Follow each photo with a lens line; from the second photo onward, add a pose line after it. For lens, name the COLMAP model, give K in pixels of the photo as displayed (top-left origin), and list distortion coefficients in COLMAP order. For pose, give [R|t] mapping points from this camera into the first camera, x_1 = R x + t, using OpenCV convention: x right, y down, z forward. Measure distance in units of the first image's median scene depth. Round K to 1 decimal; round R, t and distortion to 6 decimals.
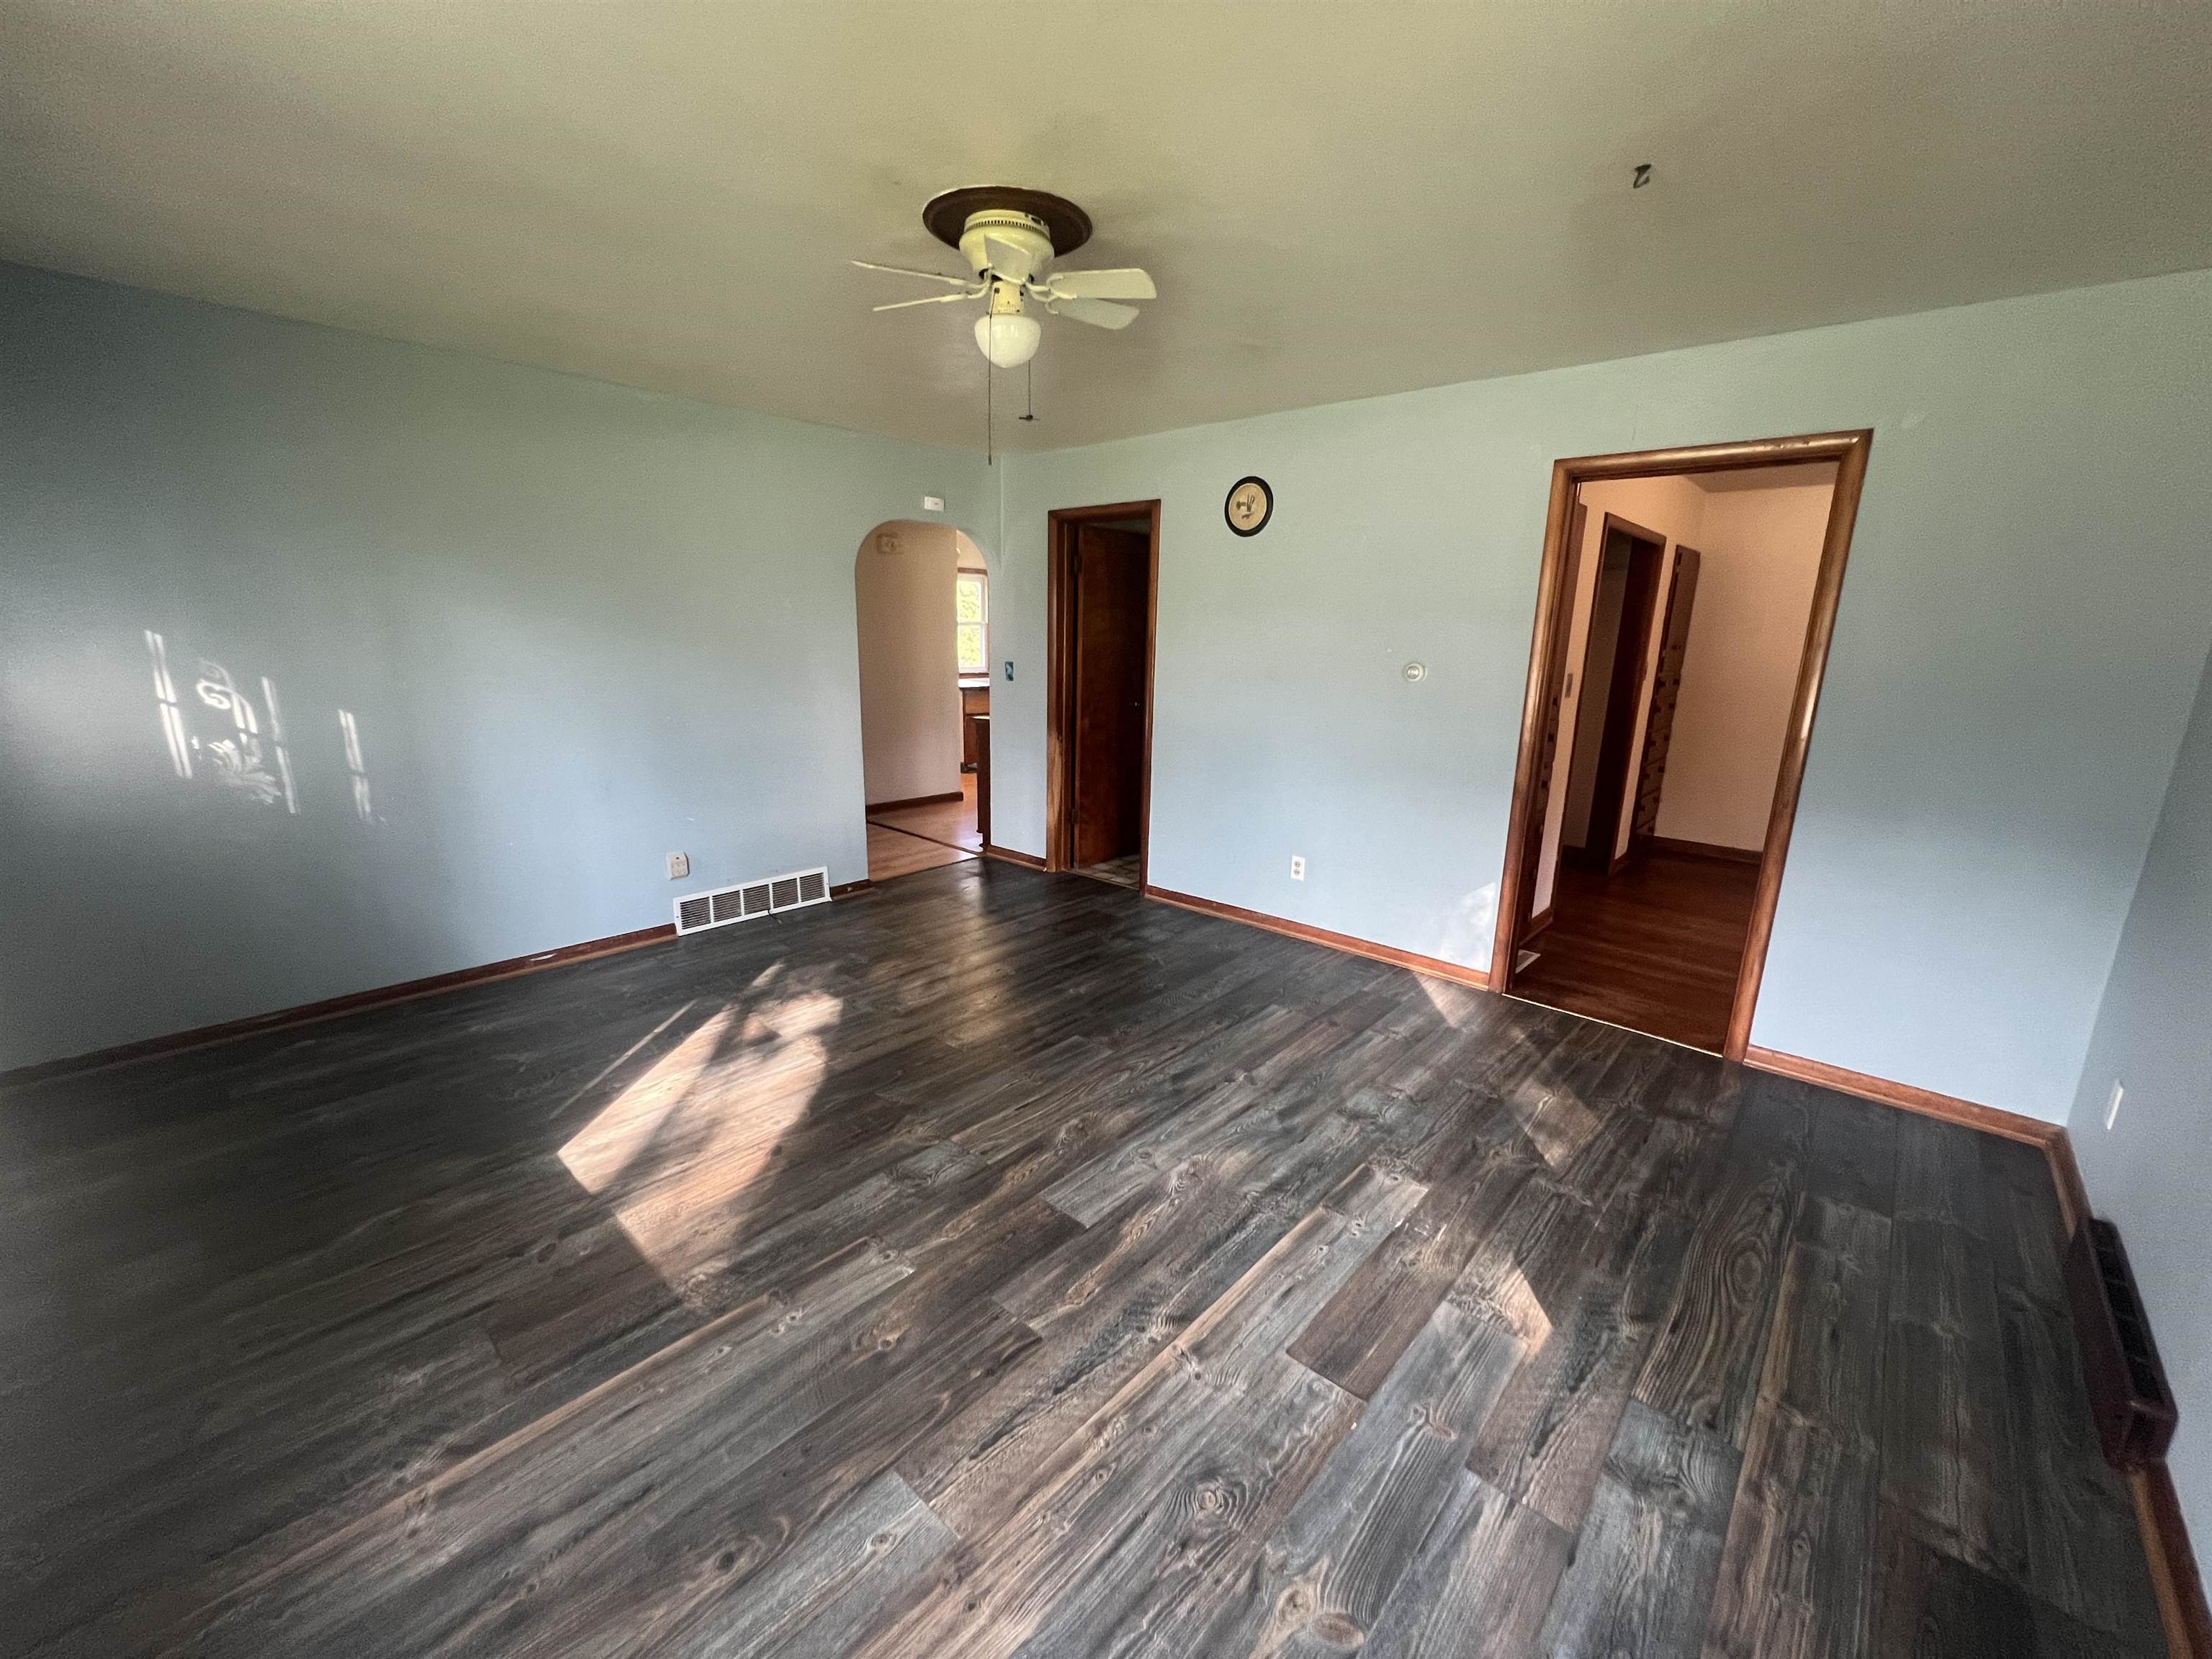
lens RADIAL K [[887.2, 0, 1107.6], [0, 887.2, 824.5], [0, 0, 1]] dist [-0.003331, 0.000808]
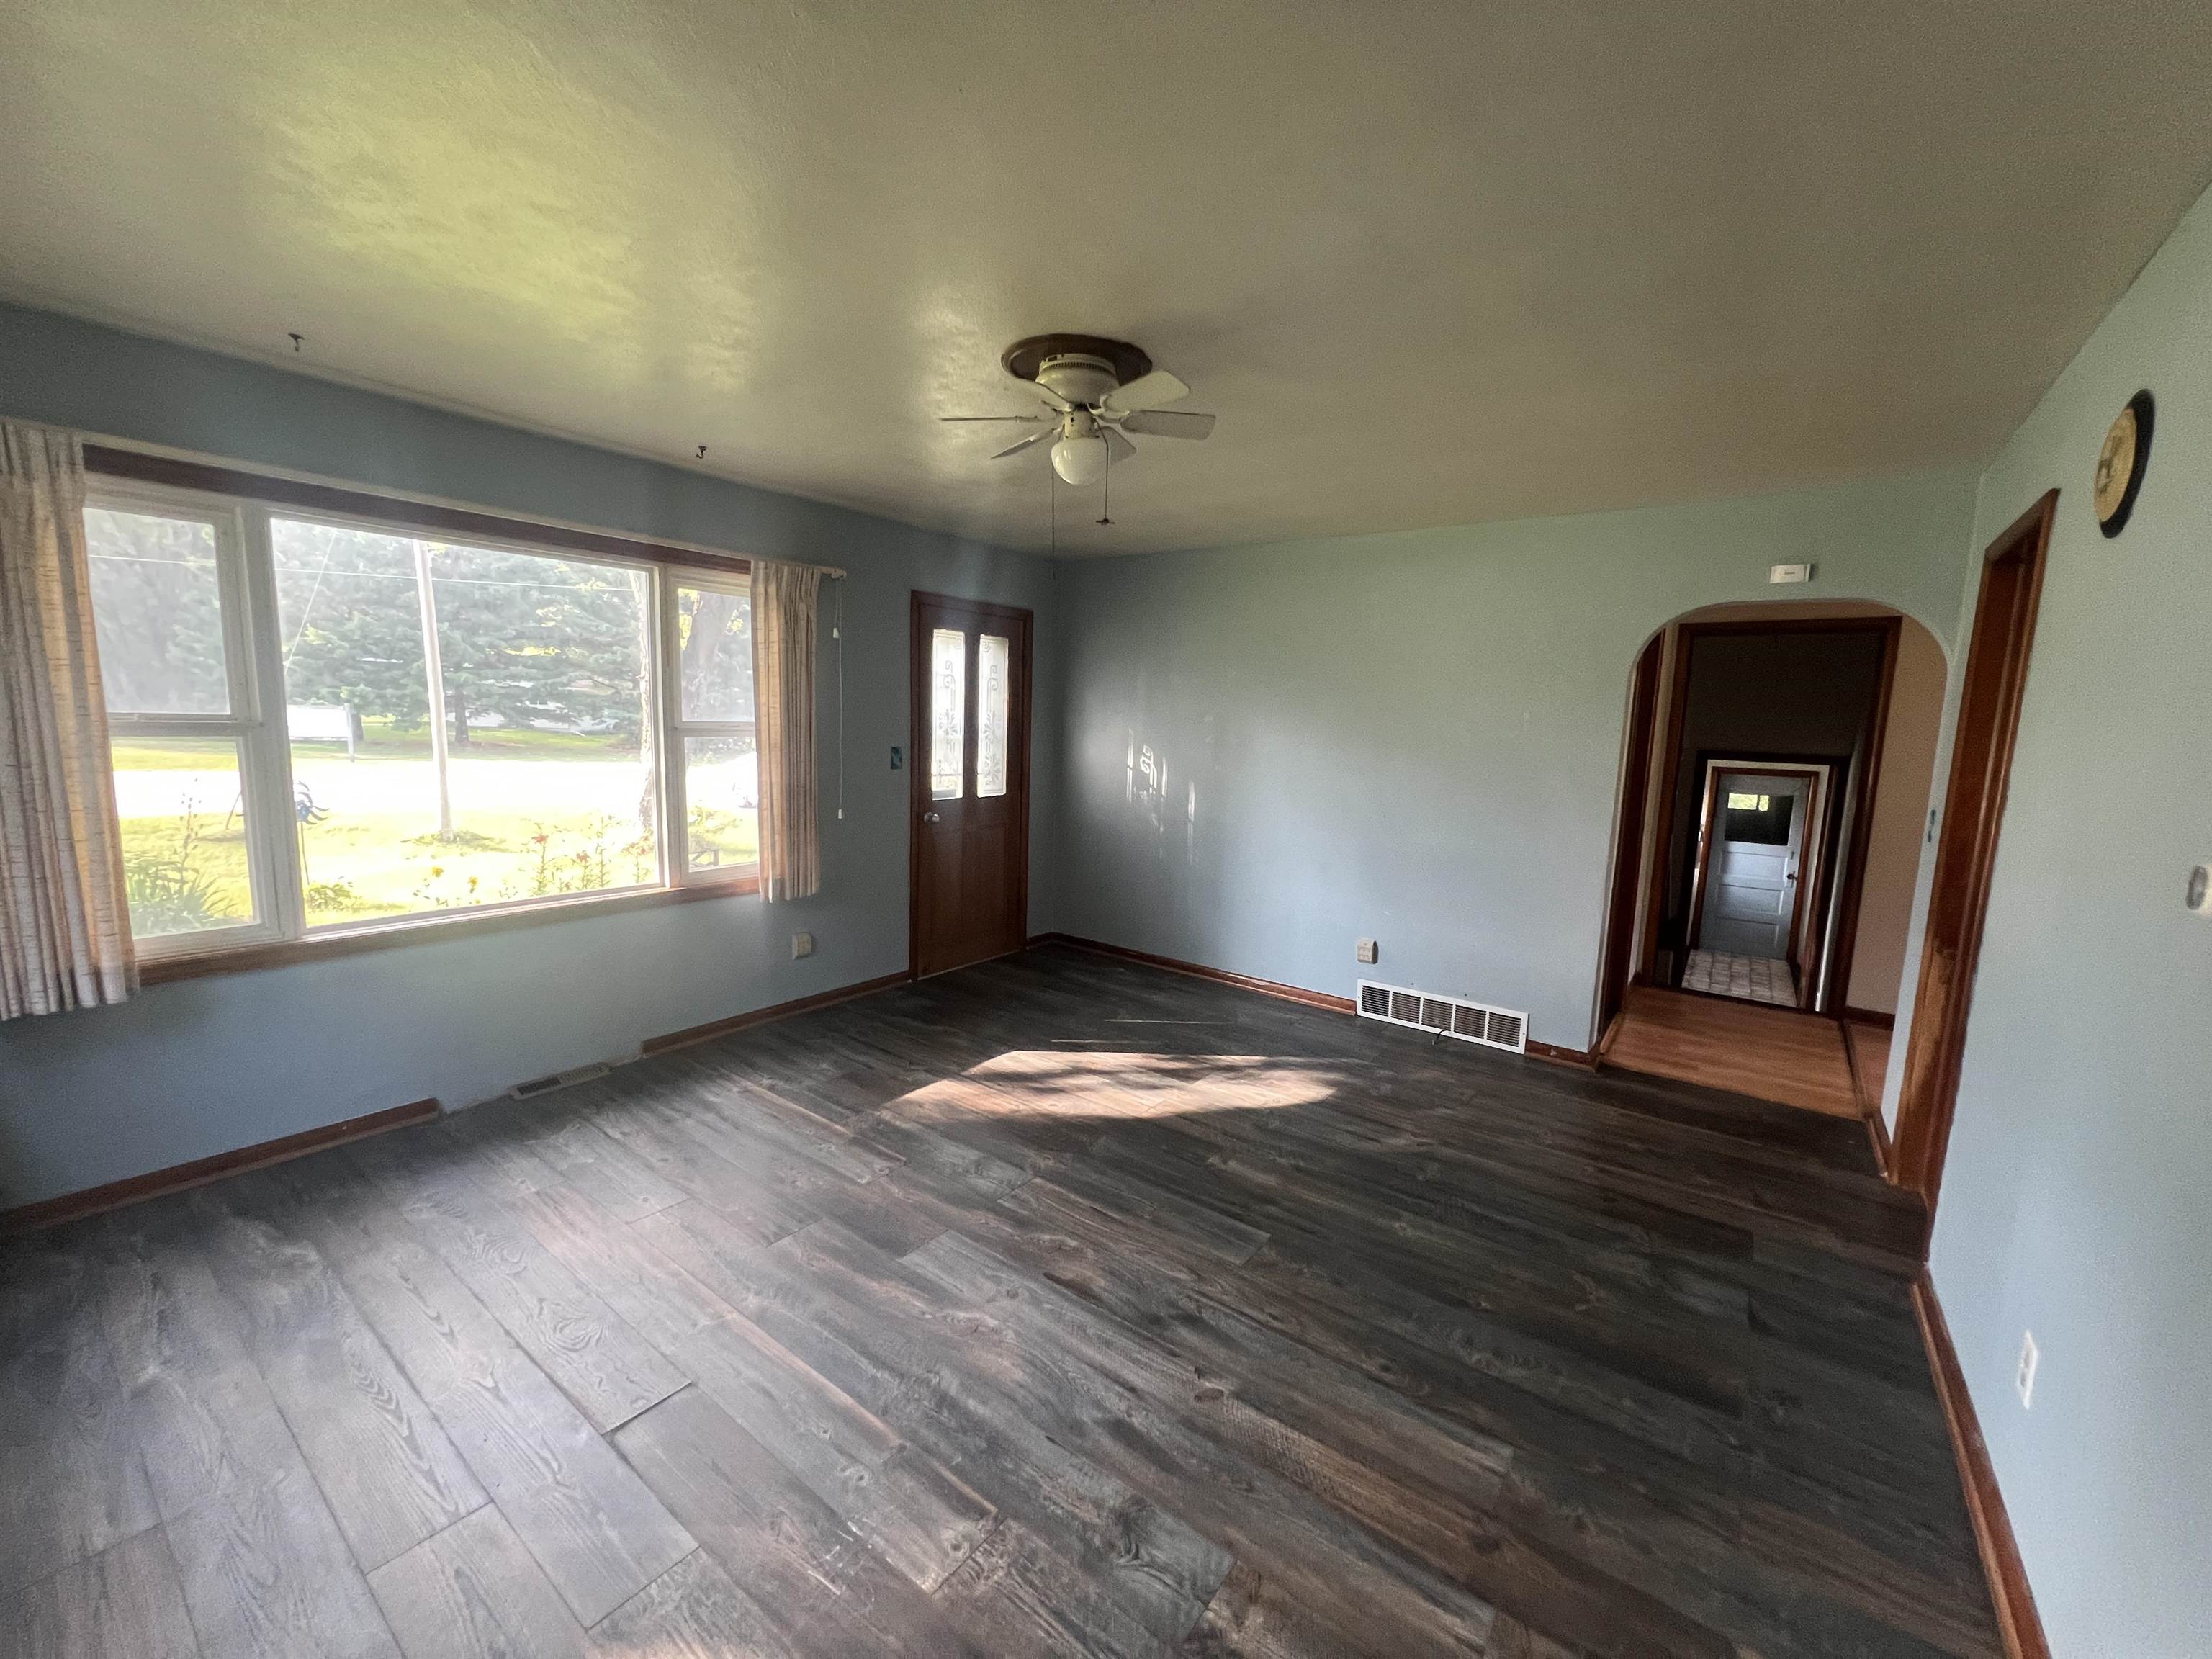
lens RADIAL K [[887.2, 0, 1106.9], [0, 887.2, 832.6], [0, 0, 1]] dist [-0.003331, 0.000808]
pose [[0.089284, 0.113415, -0.989528, 0.774942], [-0.252132, 0.963710, 0.087706, -0.153921], [0.963565, 0.241661, 0.114640, 0.774366]]
